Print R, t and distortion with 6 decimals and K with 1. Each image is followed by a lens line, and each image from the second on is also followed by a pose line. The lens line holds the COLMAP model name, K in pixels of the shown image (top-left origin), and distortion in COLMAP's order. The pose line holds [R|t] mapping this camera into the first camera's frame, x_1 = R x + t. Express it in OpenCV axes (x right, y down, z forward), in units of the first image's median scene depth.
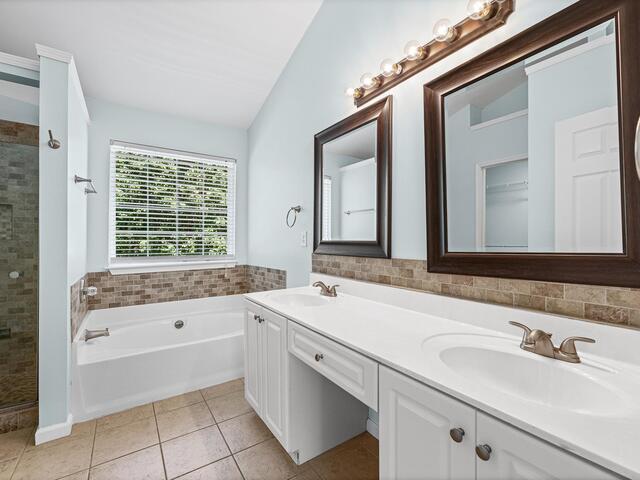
lens RADIAL K [[282.4, 0, 318.5], [0, 282.4, 240.5], [0, 0, 1]] dist [-0.001389, 0.000201]
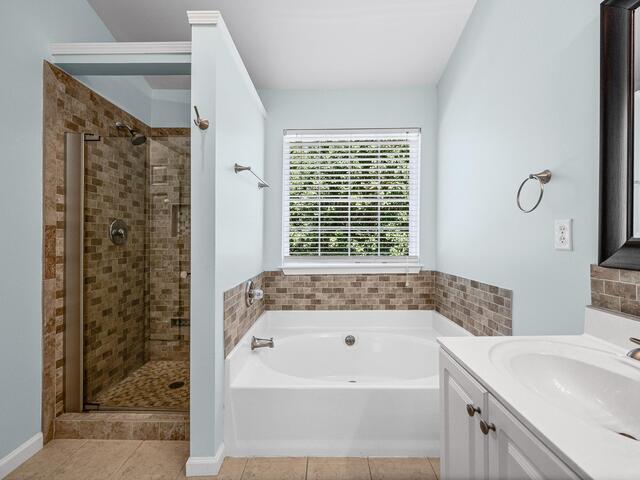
lens RADIAL K [[282.4, 0, 320.2], [0, 282.4, 239.1], [0, 0, 1]] dist [-0.001389, 0.000201]
pose [[0.814770, 0.002398, -0.579780, -0.091422], [0.002792, 0.999964, 0.008060, -0.002073], [0.579778, -0.008186, 0.814733, 0.287186]]
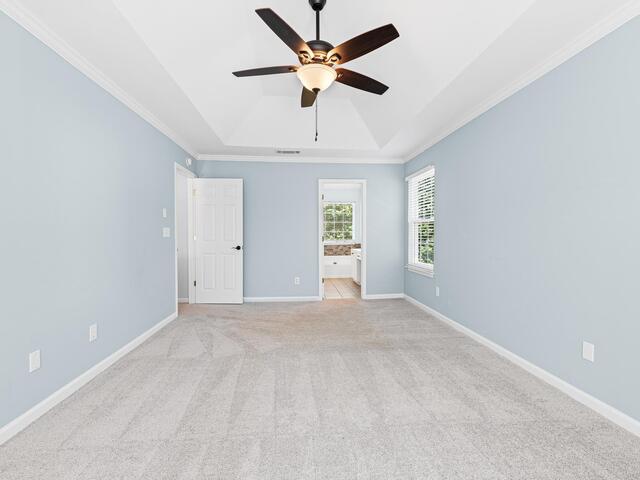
lens RADIAL K [[282.4, 0, 321.1], [0, 282.4, 236.0], [0, 0, 1]] dist [-0.001389, 0.000201]
pose [[0.875989, 0.006508, -0.482286, 0.755202], [0.001621, 0.999864, 0.016437, -0.025635], [0.482328, -0.015181, 0.875859, -1.557801]]
